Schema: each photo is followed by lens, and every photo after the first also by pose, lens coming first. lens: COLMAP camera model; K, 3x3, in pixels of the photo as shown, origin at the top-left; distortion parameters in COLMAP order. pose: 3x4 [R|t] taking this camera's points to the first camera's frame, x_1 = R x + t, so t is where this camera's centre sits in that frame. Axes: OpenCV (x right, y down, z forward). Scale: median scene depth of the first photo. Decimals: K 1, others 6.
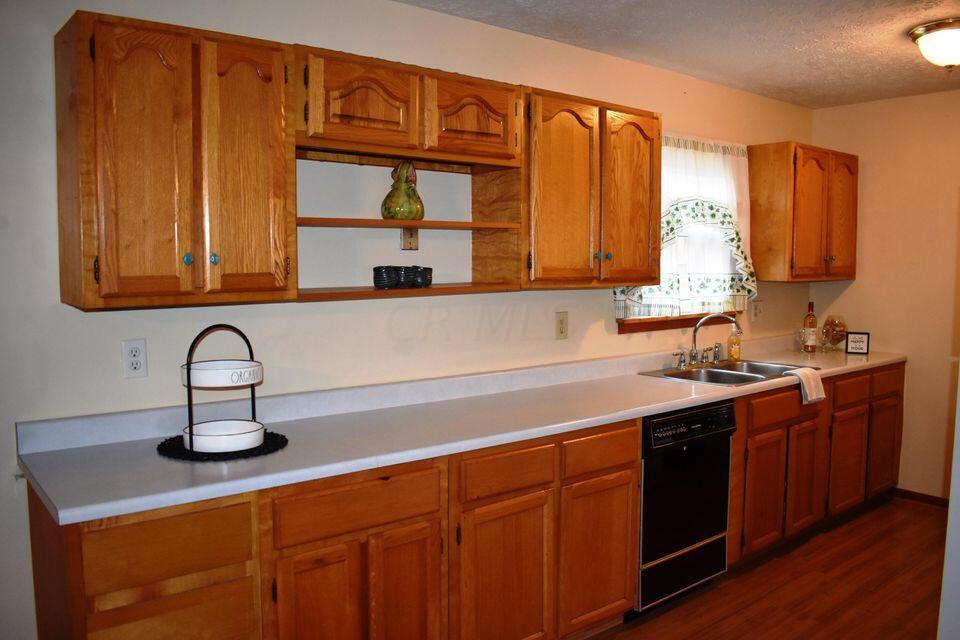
lens RADIAL K [[753.5, 0, 478.6], [0, 753.5, 322.8], [0, 0, 1]] dist [-0.092490, 0.018011]
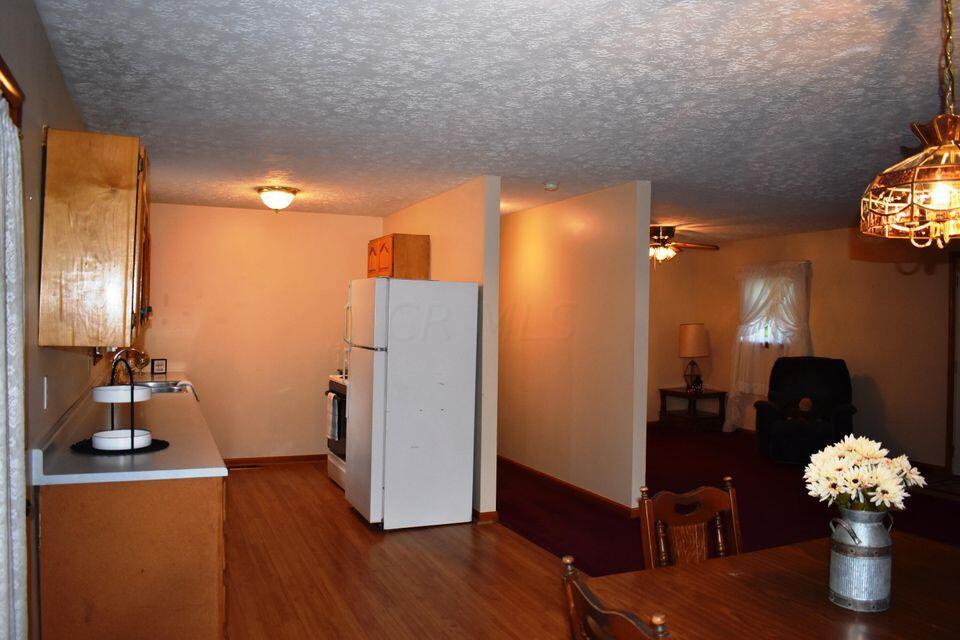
lens RADIAL K [[753.5, 0, 483.5], [0, 753.5, 321.0], [0, 0, 1]] dist [-0.092490, 0.018011]
pose [[0.257821, -0.002002, 0.966191, -0.891406], [0.060711, 0.998055, -0.014133, -0.003601], [-0.964284, 0.062302, 0.257441, -0.016561]]
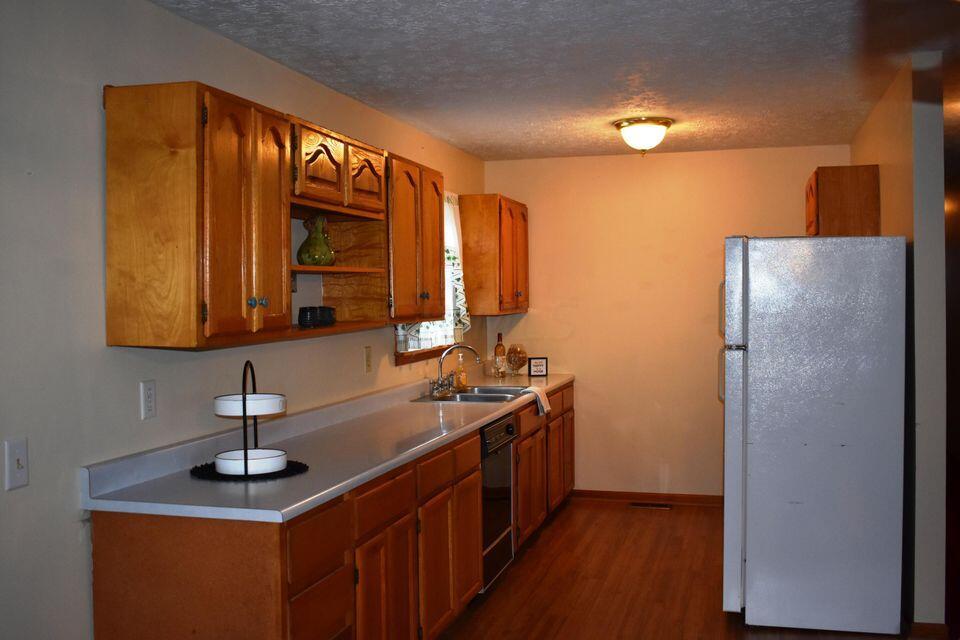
lens RADIAL K [[992.5, 0, 480.1], [0, 992.5, 313.8], [0, 0, 1]] dist [-0.051882, 0.000000]
pose [[0.804086, -0.020441, 0.594162, -0.571263], [0.059603, 0.997145, -0.046358, 0.013186], [-0.591518, 0.072690, 0.803008, -0.239757]]
